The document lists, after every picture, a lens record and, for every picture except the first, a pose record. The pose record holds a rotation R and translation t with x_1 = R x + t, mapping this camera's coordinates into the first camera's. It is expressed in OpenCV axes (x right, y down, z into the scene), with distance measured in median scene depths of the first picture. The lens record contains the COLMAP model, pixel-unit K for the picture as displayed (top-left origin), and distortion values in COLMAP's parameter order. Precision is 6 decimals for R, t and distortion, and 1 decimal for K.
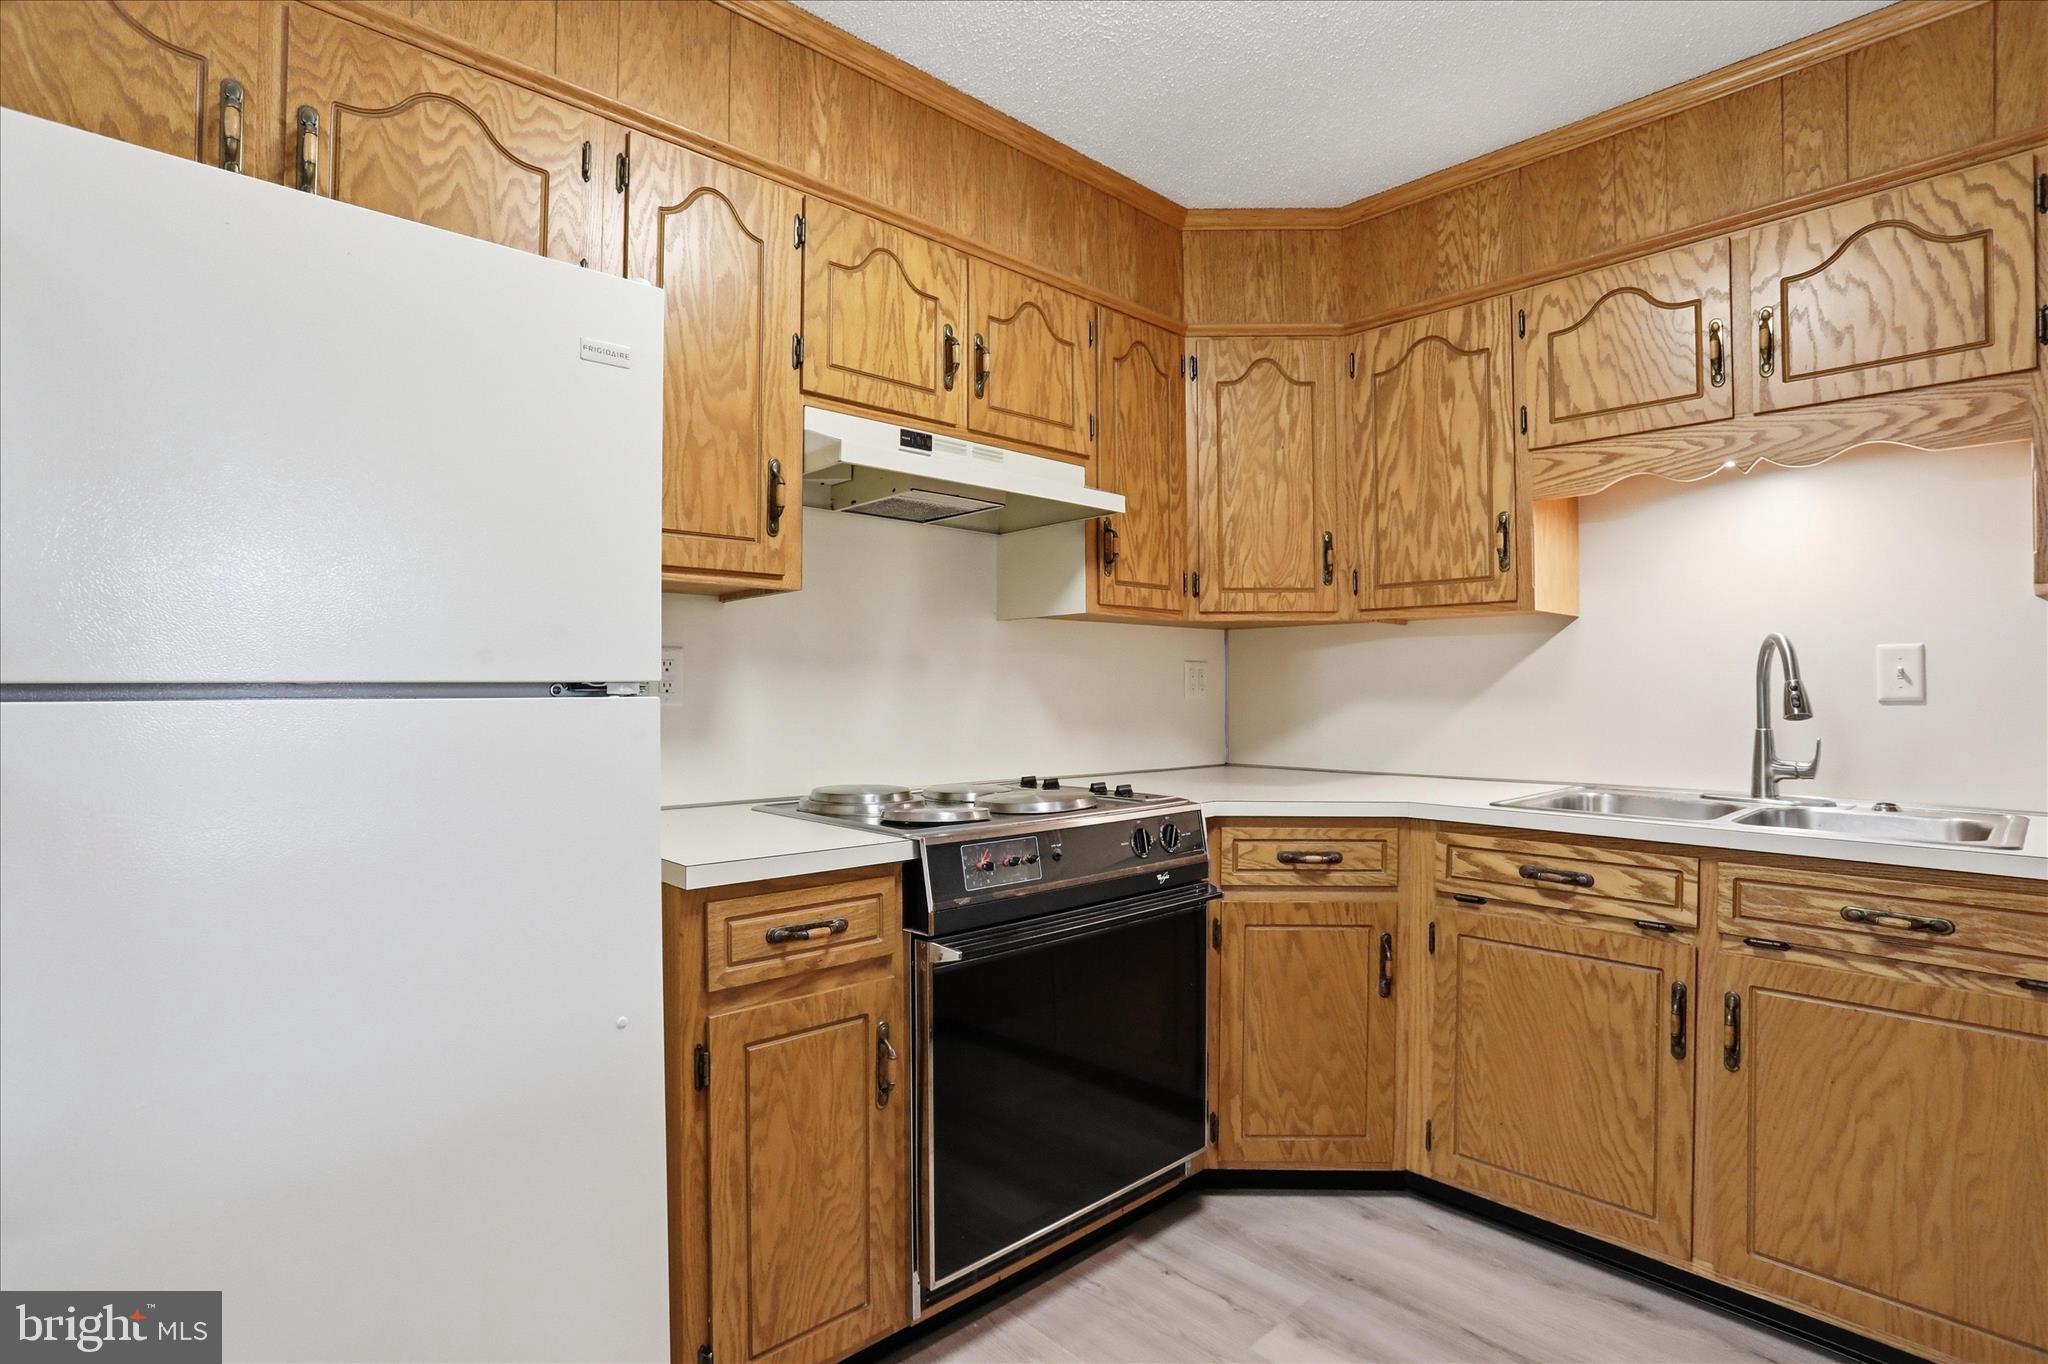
lens RADIAL K [[997.0, 0, 1024.0], [0, 997.0, 682.0], [0, 0, 1]] dist [-0.073685, 0.029707]
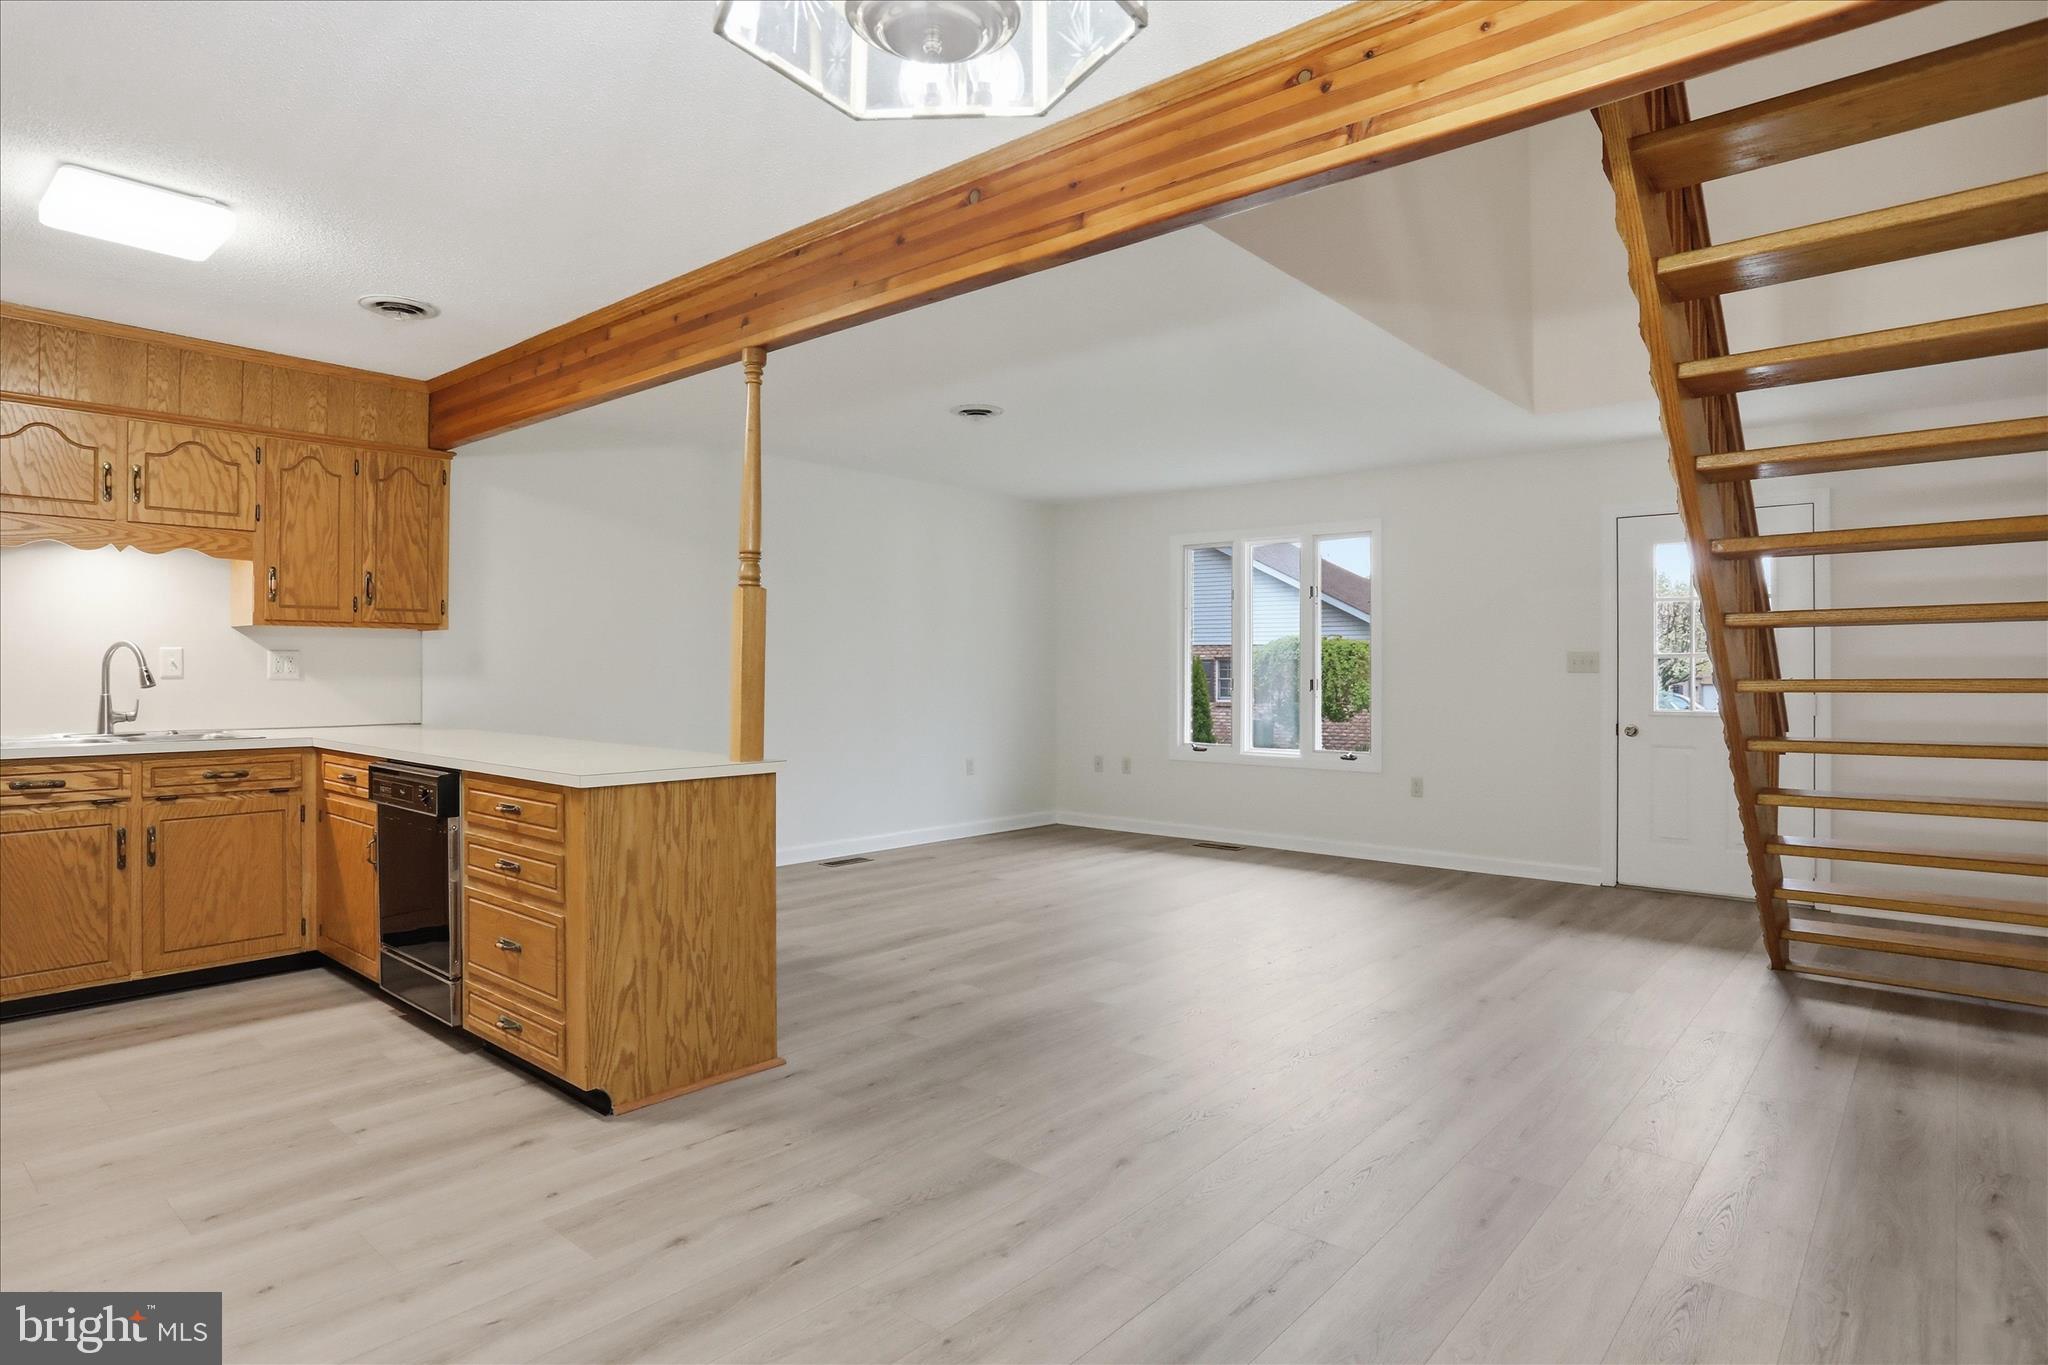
lens RADIAL K [[1117.2, 0, 1023.3], [0, 1117.2, 662.2], [0, 0, 1]] dist [-0.064952, 0.036776]
pose [[-0.110360, 0.000648, 0.993891, -1.403423], [-0.009123, 0.999957, -0.001665, -0.021578], [-0.993850, -0.009251, -0.110350, -0.441801]]
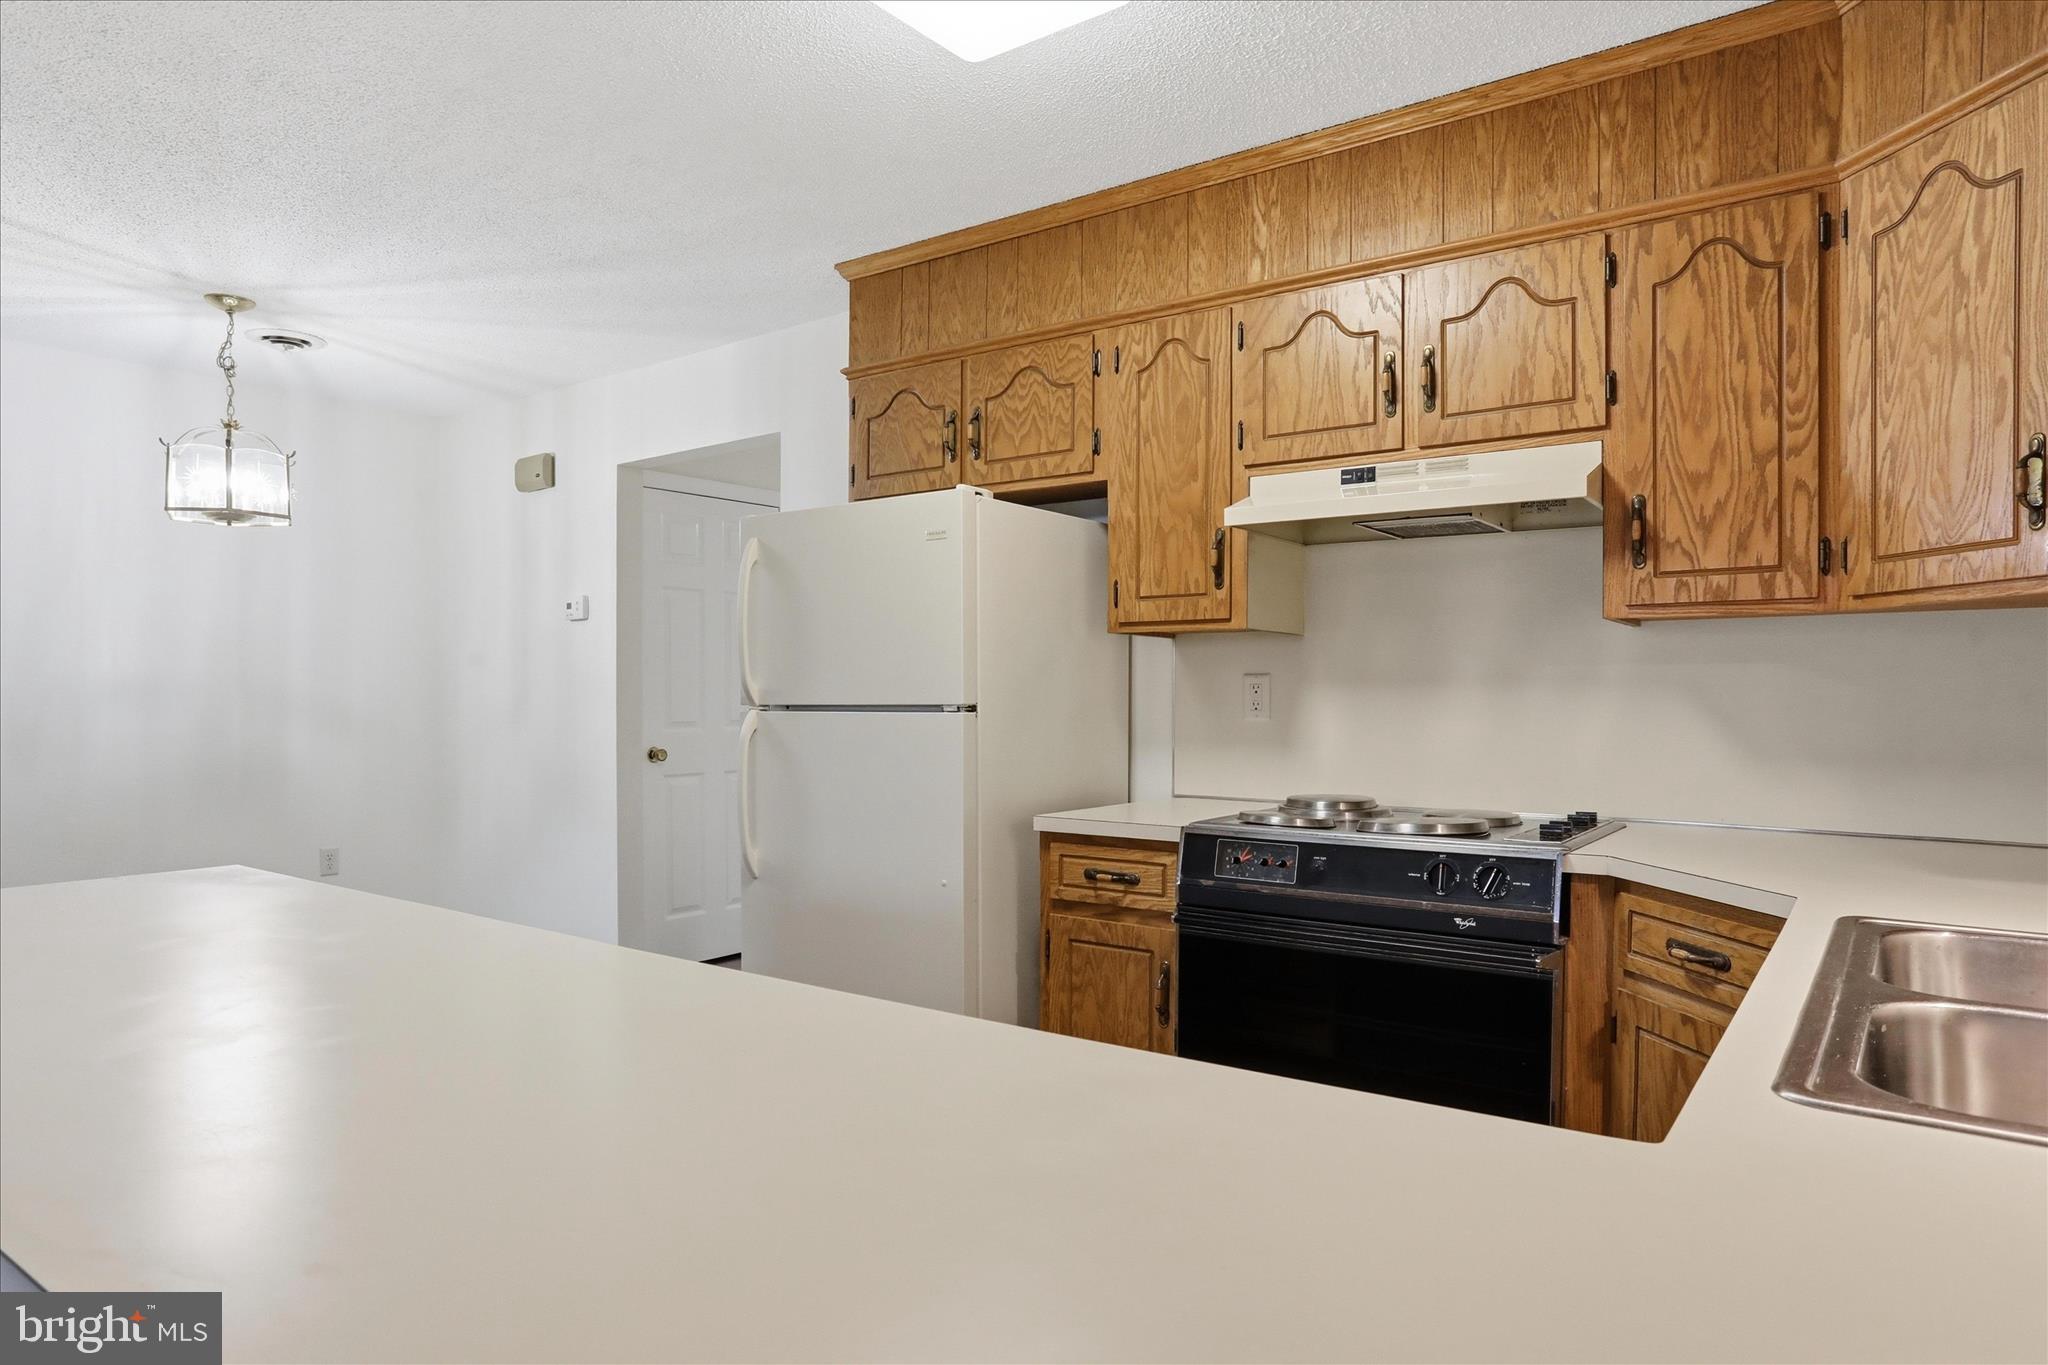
lens RADIAL K [[1227.5, 0, 1017.2], [0, 1227.5, 707.2], [0, 0, 1]] dist [-0.055023, 0.038600]
pose [[0.188001, 0.007710, -0.982139, 1.097582], [0.005535, 0.999945, 0.008910, -0.008610], [0.982153, -0.007111, 0.187948, 0.388445]]
